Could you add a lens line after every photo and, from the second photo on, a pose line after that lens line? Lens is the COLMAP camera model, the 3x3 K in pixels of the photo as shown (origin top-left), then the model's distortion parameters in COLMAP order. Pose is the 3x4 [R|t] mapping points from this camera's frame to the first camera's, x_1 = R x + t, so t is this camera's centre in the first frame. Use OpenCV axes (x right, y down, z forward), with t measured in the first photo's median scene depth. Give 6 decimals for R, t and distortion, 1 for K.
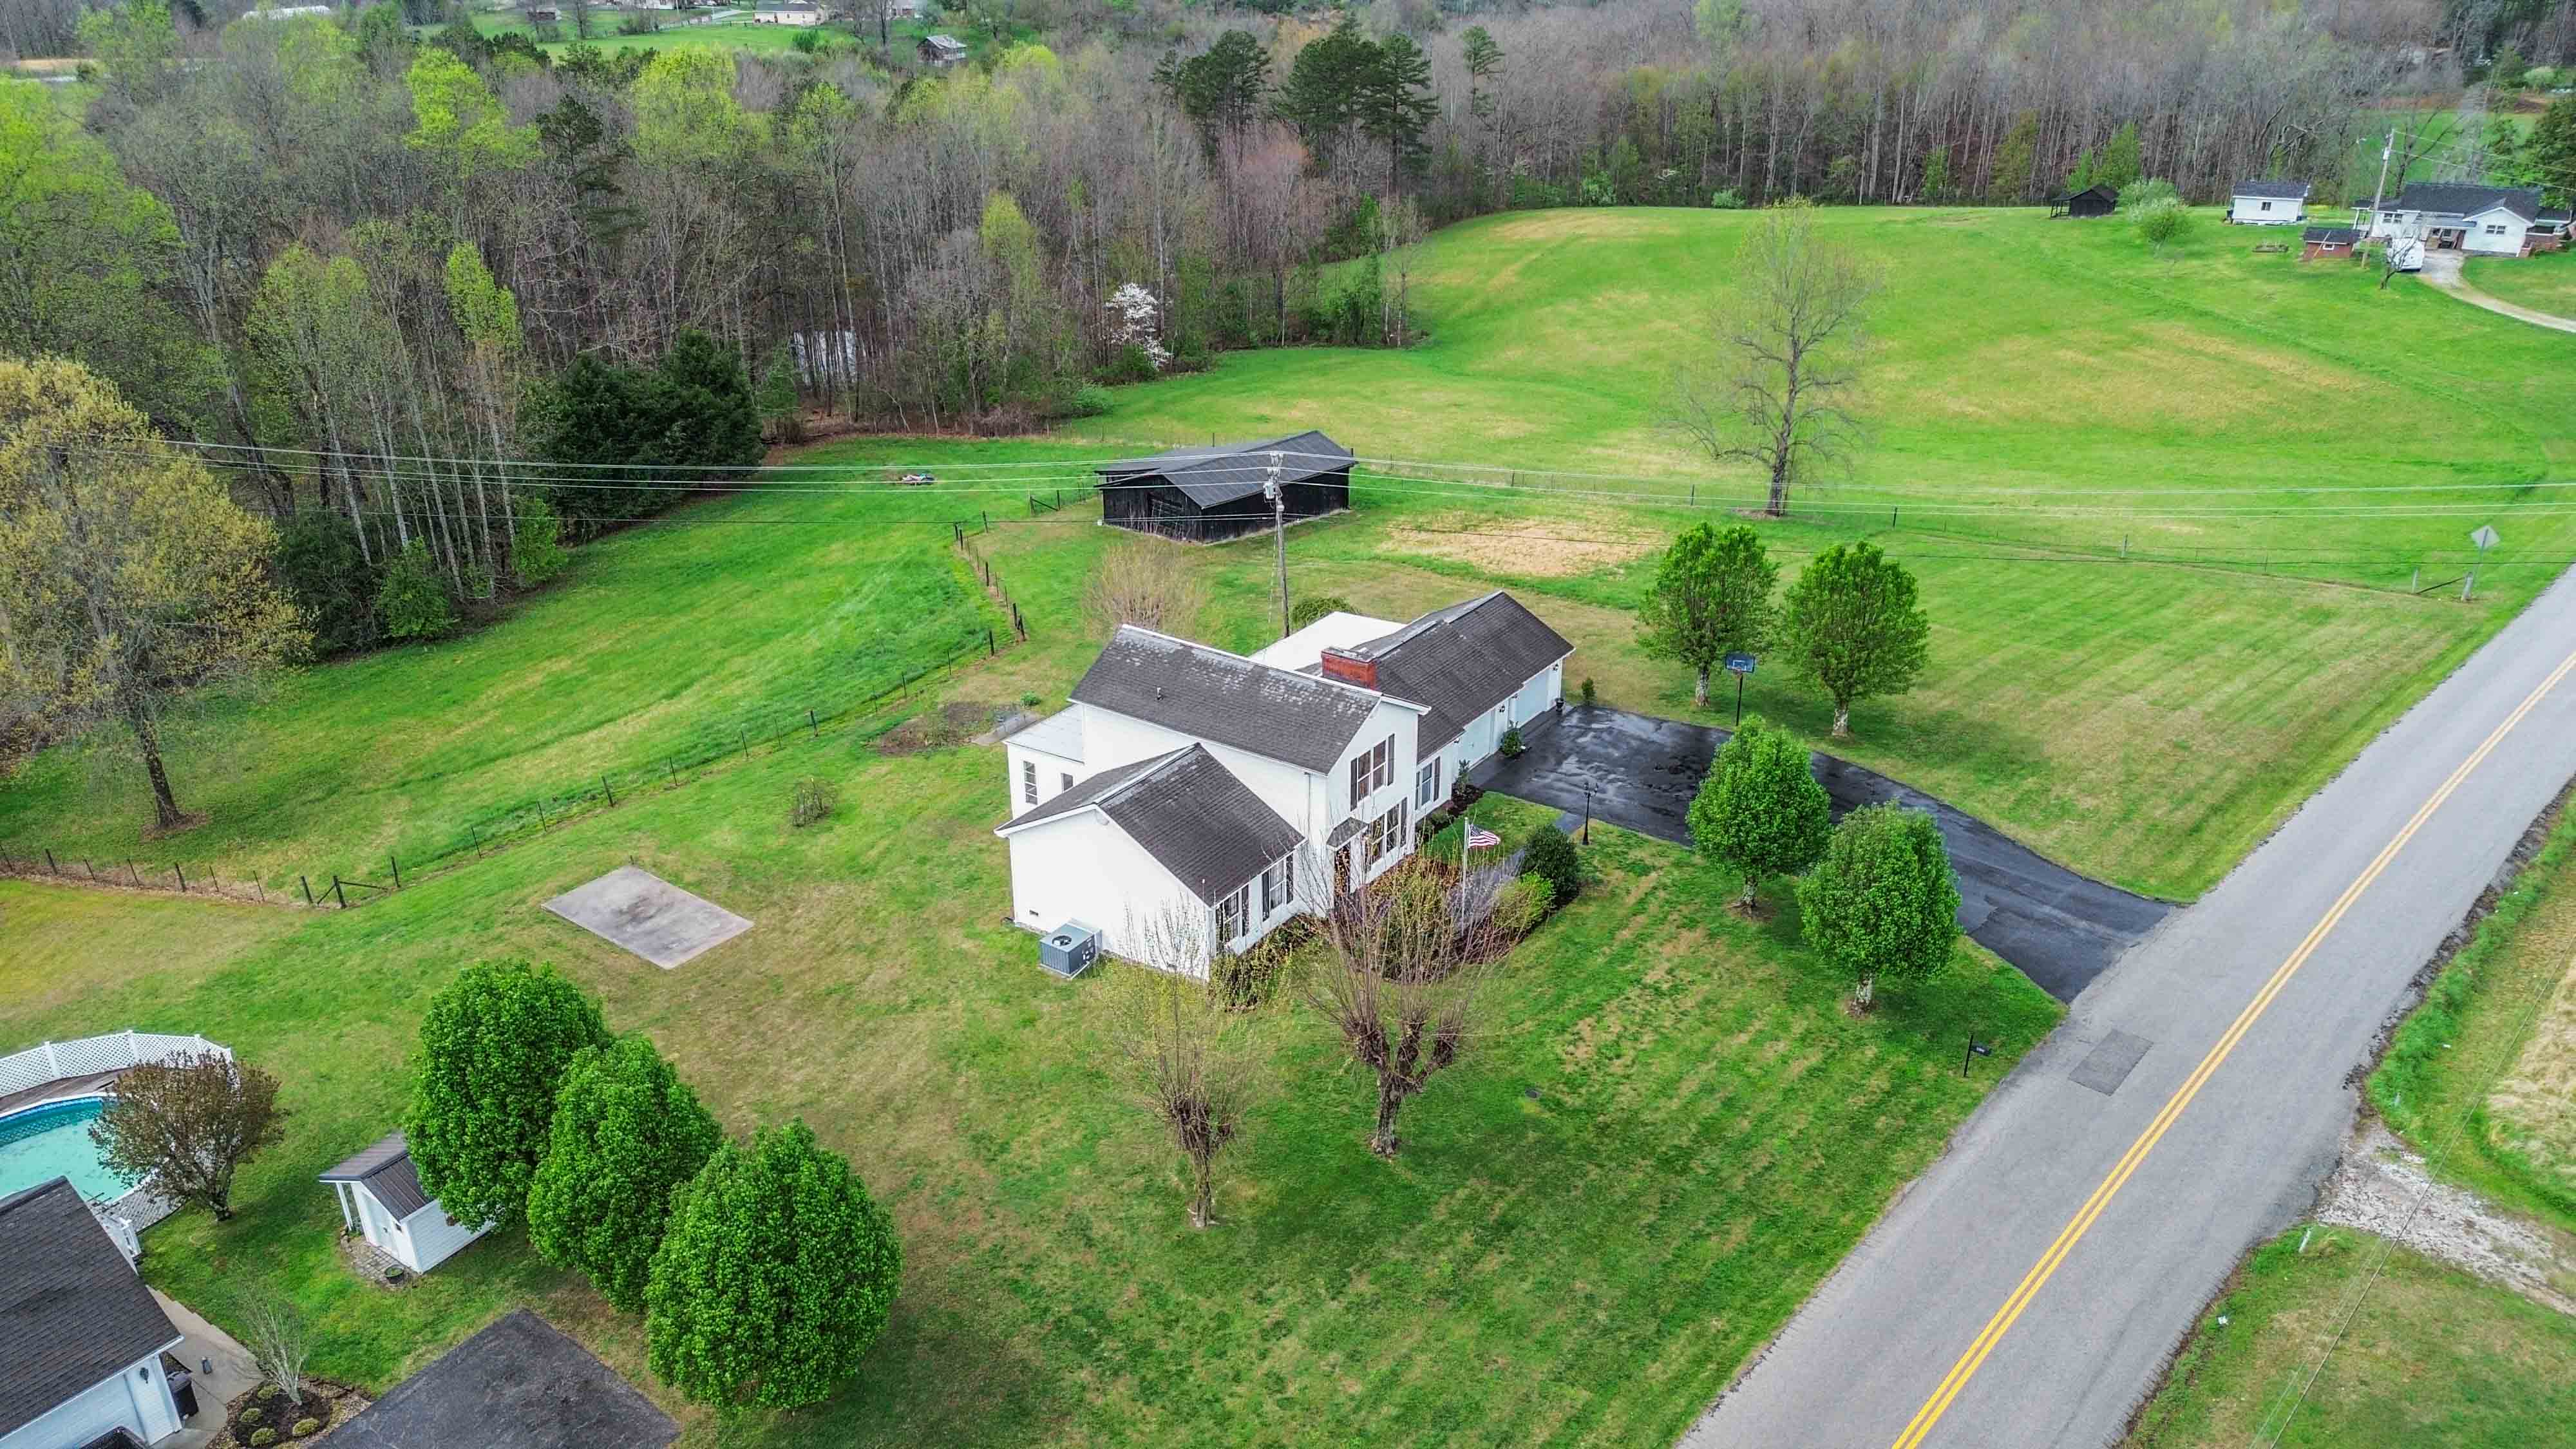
lens RADIAL K [[1816.7, 0, 1298.8], [0, 1816.7, 742.4], [0, 0, 1]] dist [0.072882, -0.059121]
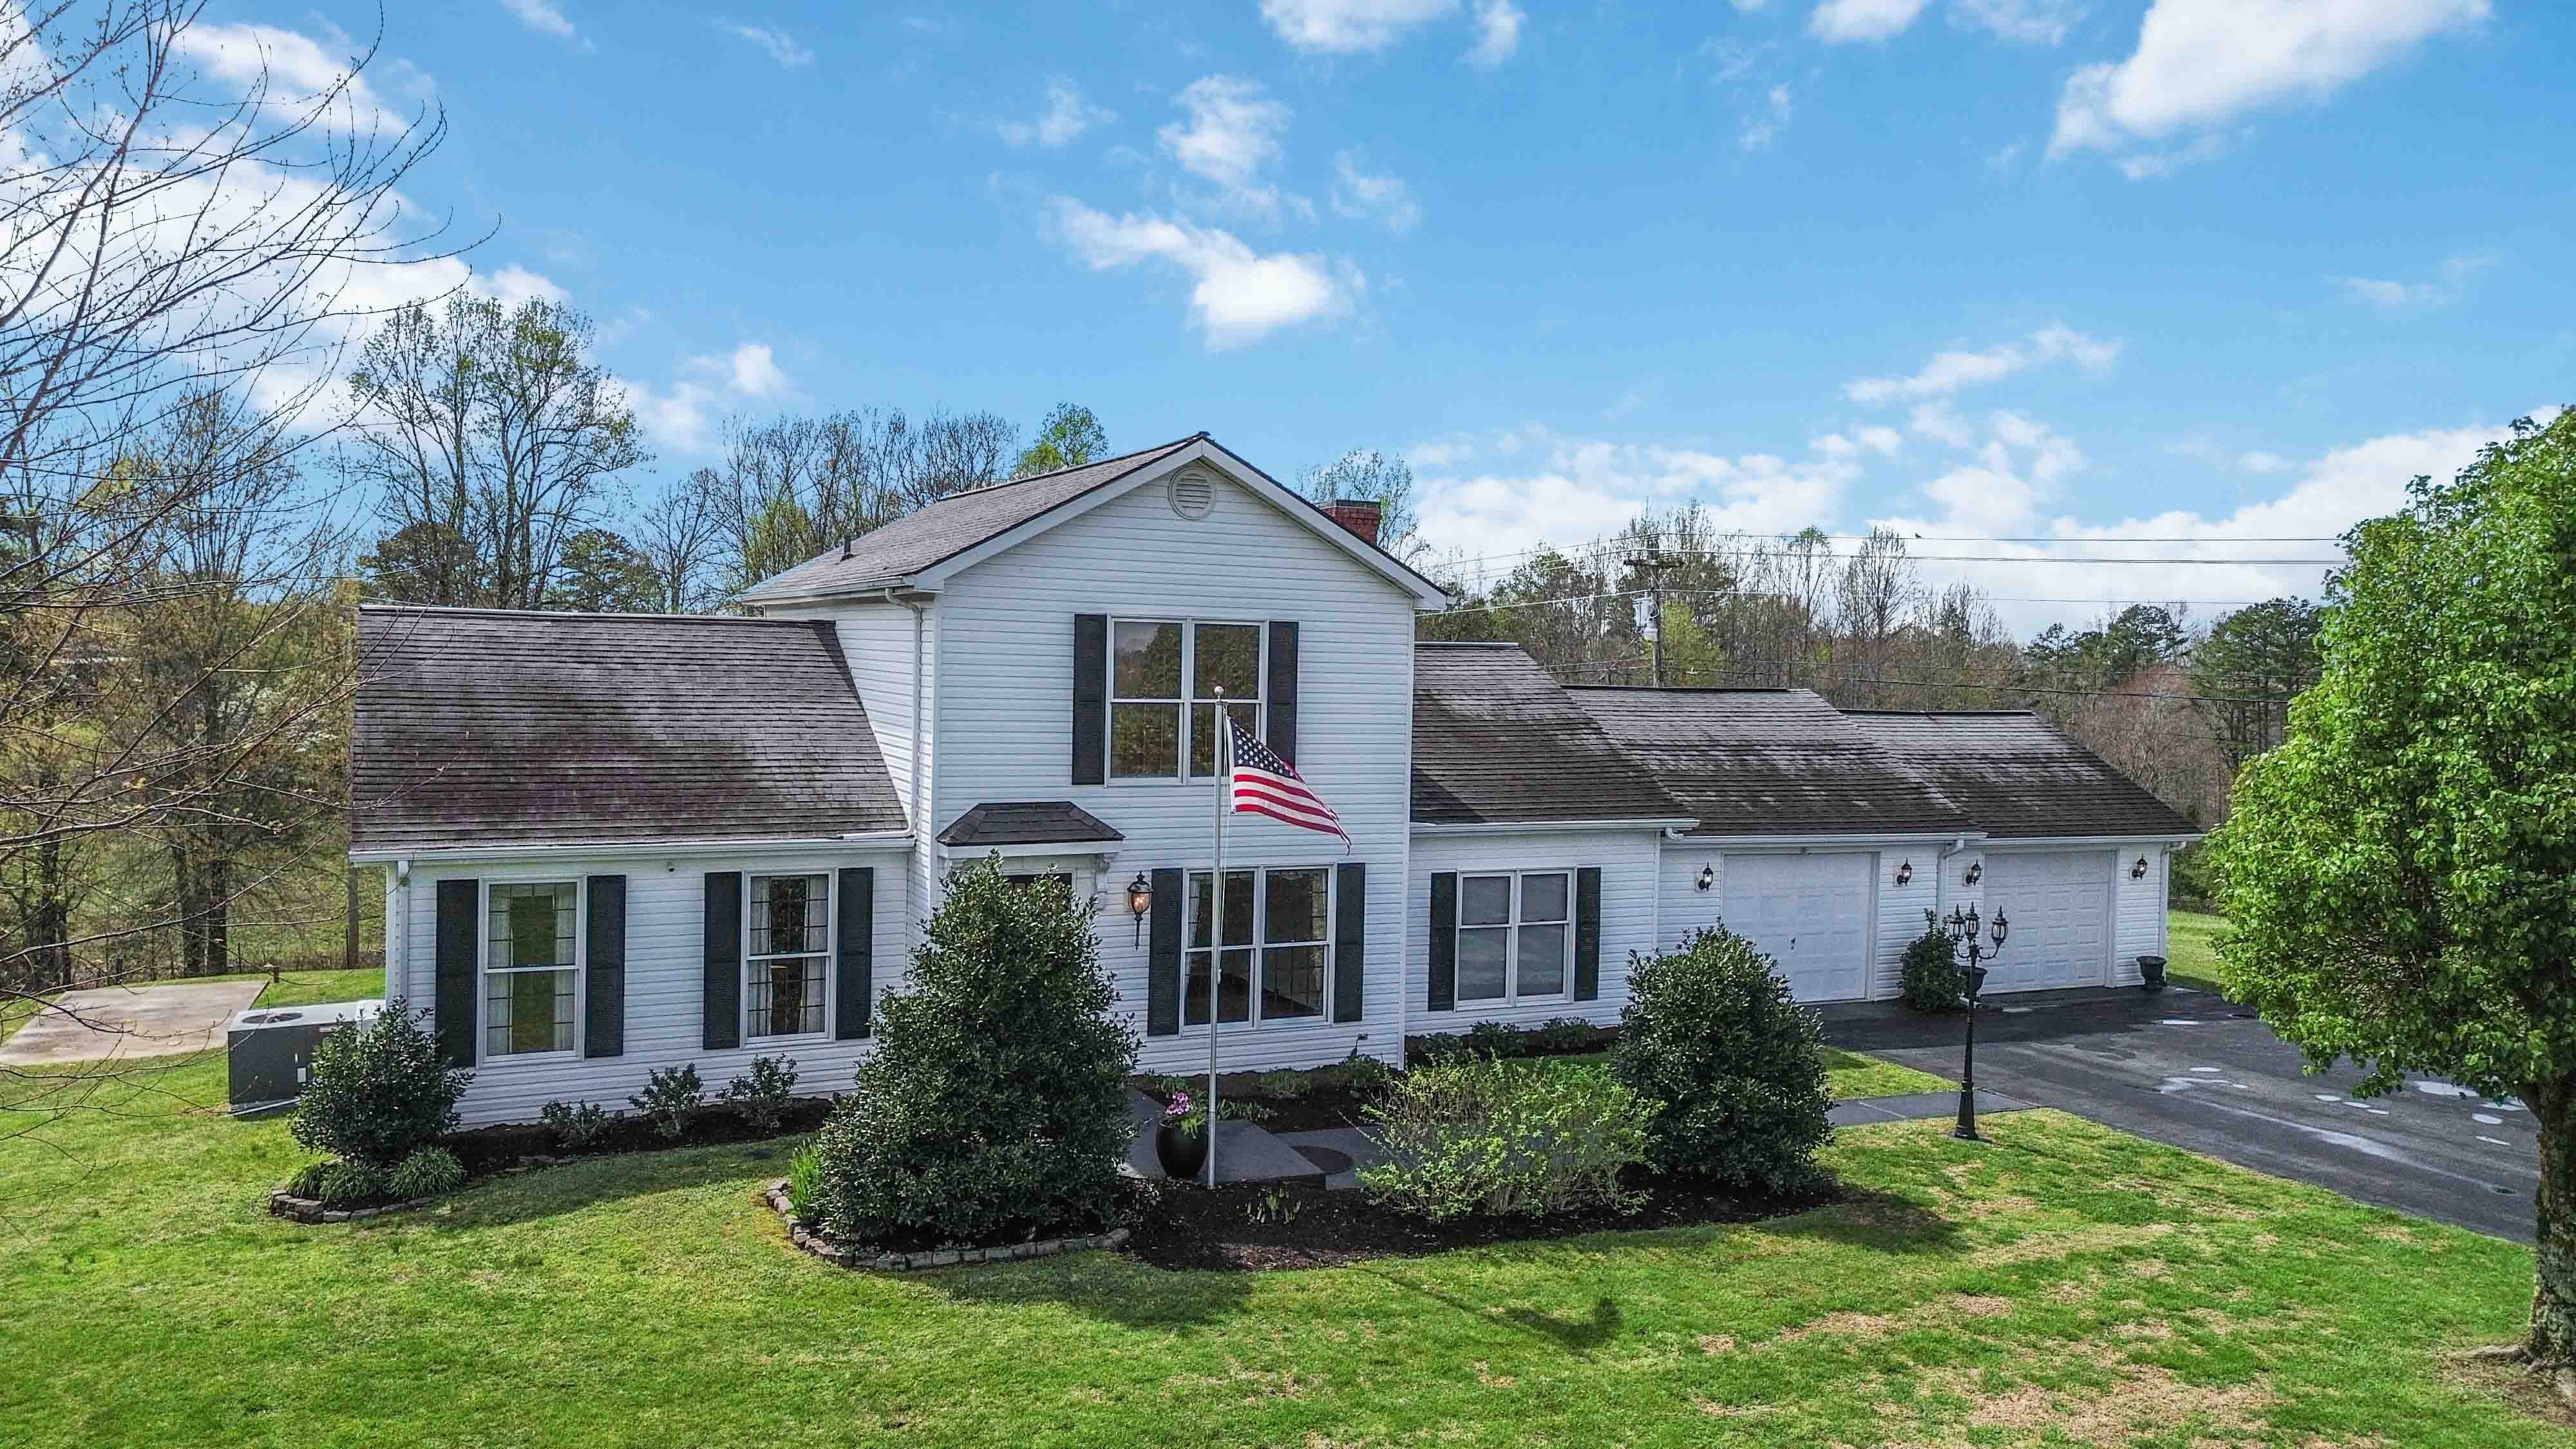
lens RADIAL K [[1816.7, 0, 1276.2], [0, 1816.7, 730.1], [0, 0, 1]] dist [0.072882, -0.059121]
pose [[0.864639, 0.038847, -0.500890, 0.152985], [-0.234511, 0.912930, -0.334012, 0.088658], [0.444302, 0.406264, 0.798464, 0.513042]]
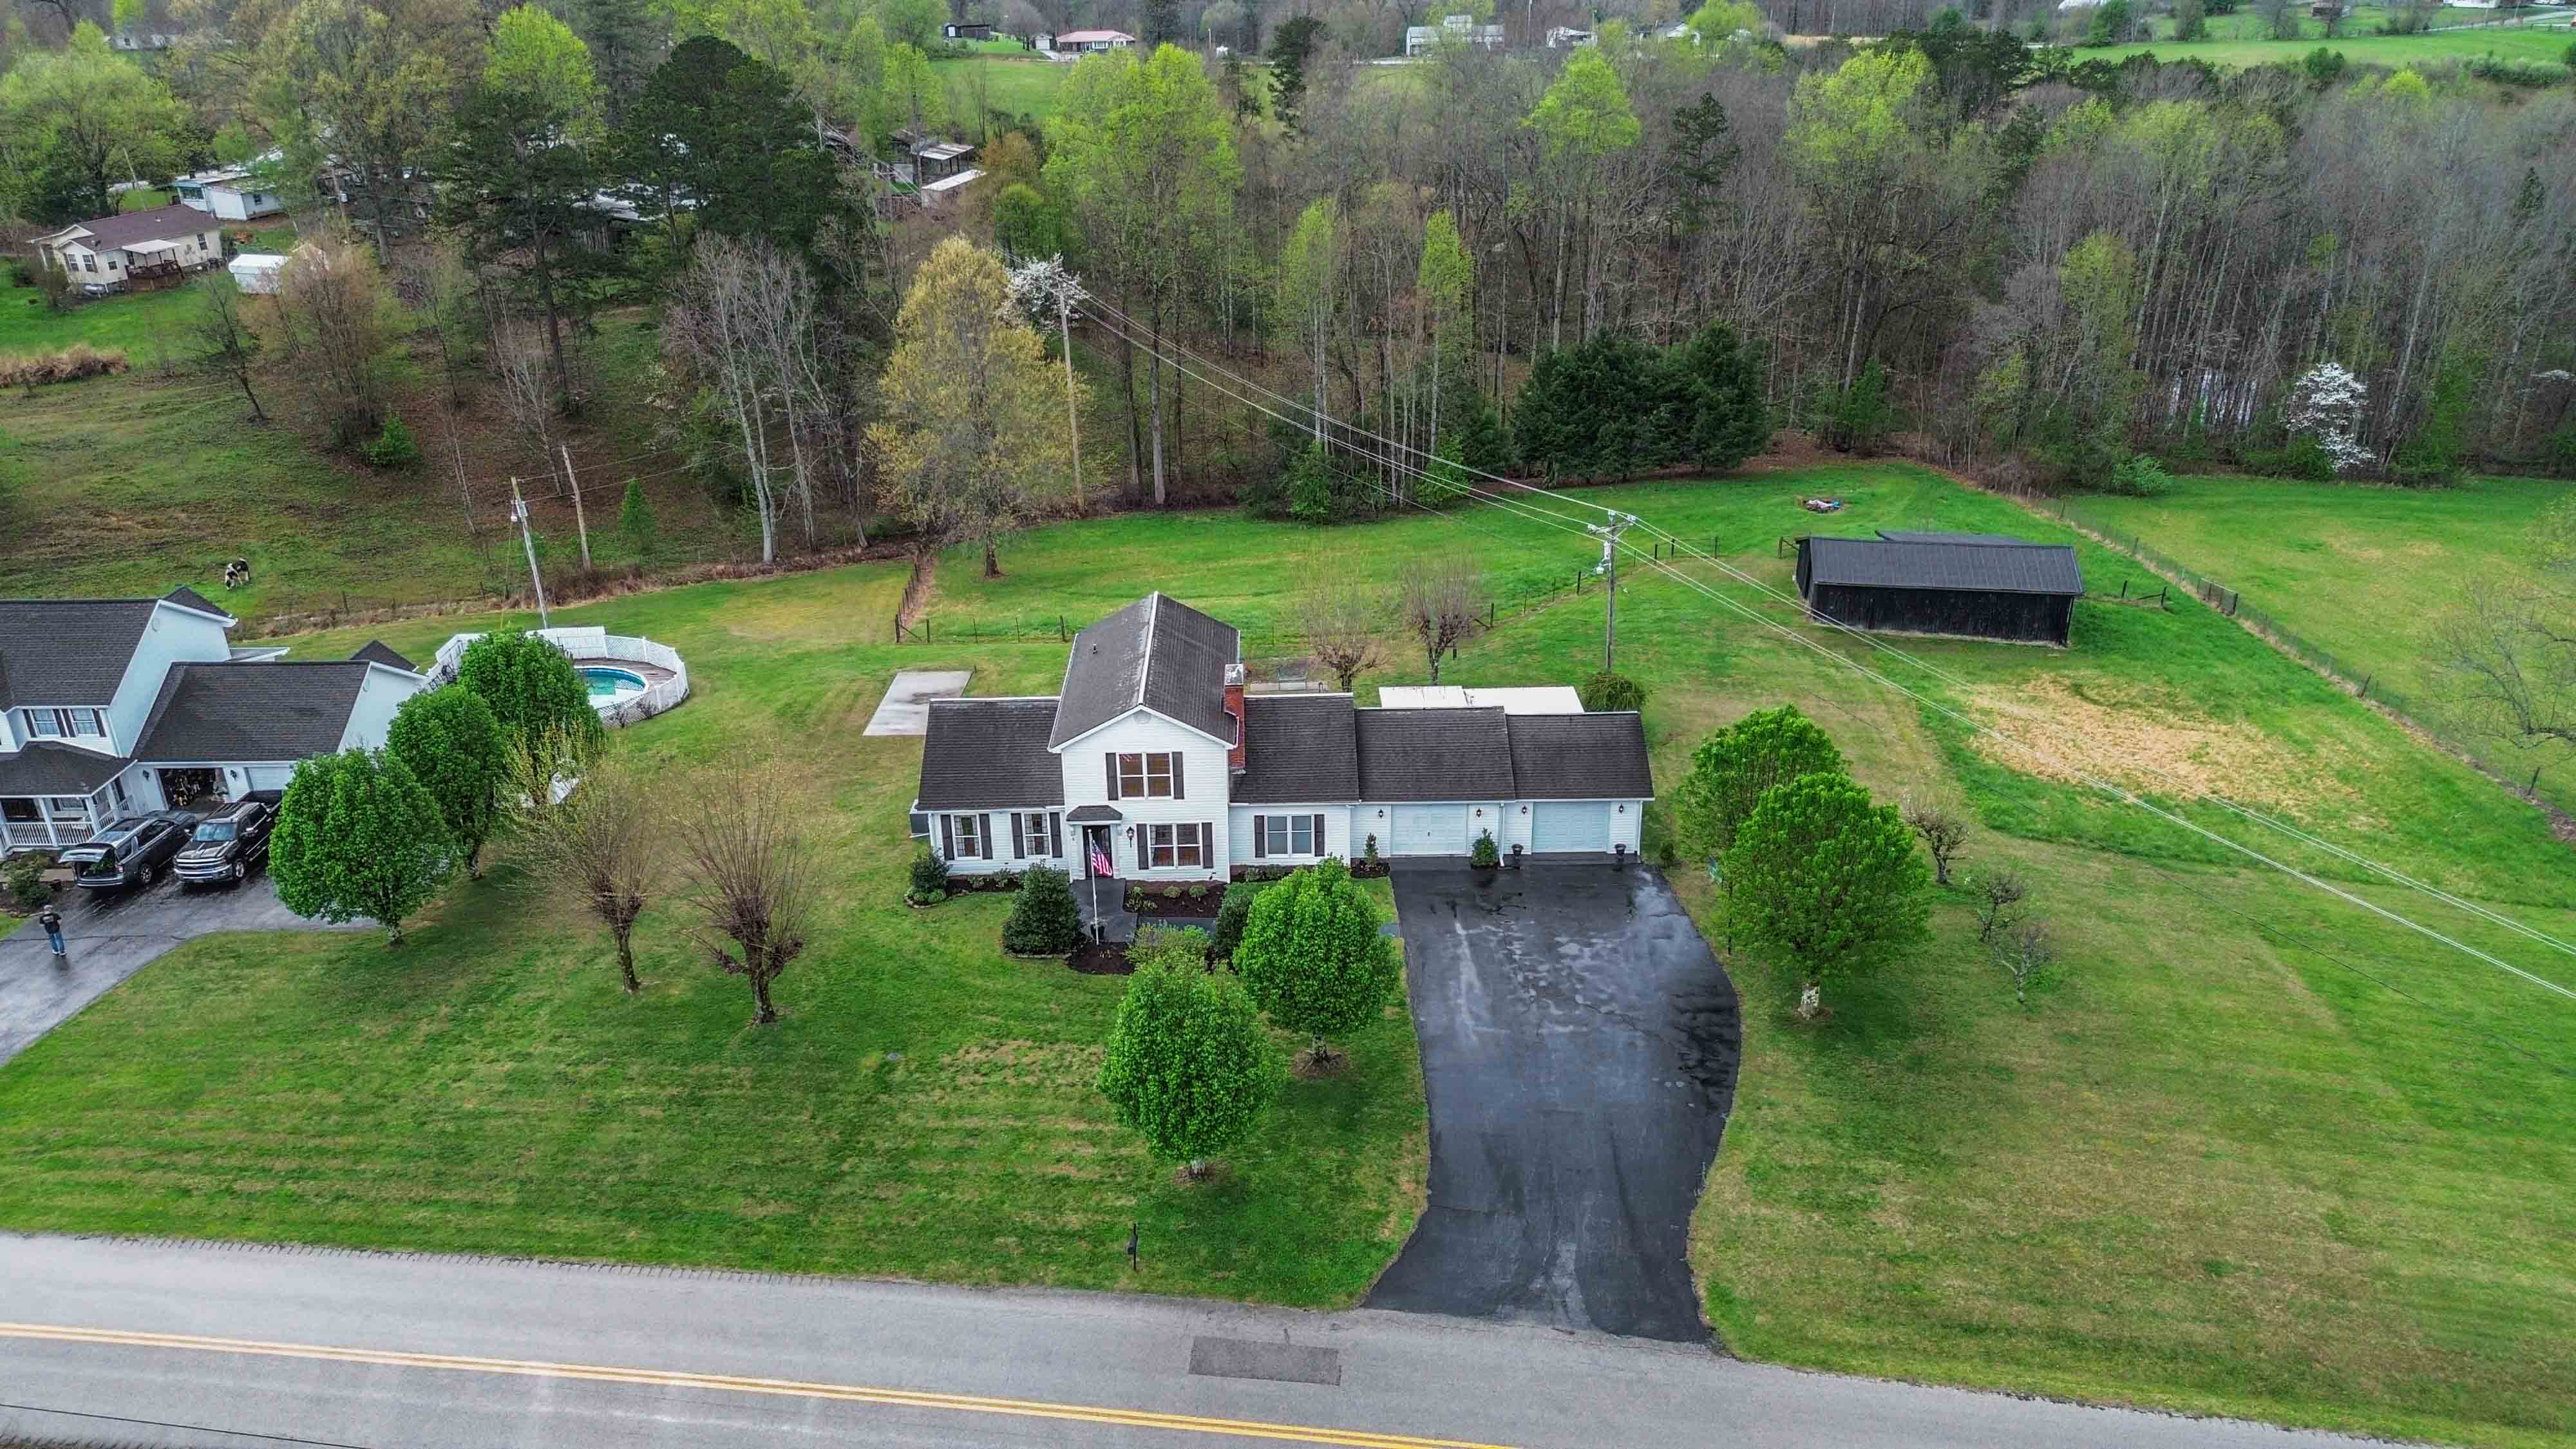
lens RADIAL K [[1816.7, 0, 1281.5], [0, 1816.7, 744.2], [0, 0, 1]] dist [0.072882, -0.059121]
pose [[0.575812, 0.340107, -0.743483, 0.591913], [-0.333854, 0.927909, 0.165911, -0.138548], [0.746312, 0.152681, 0.647848, 0.260785]]
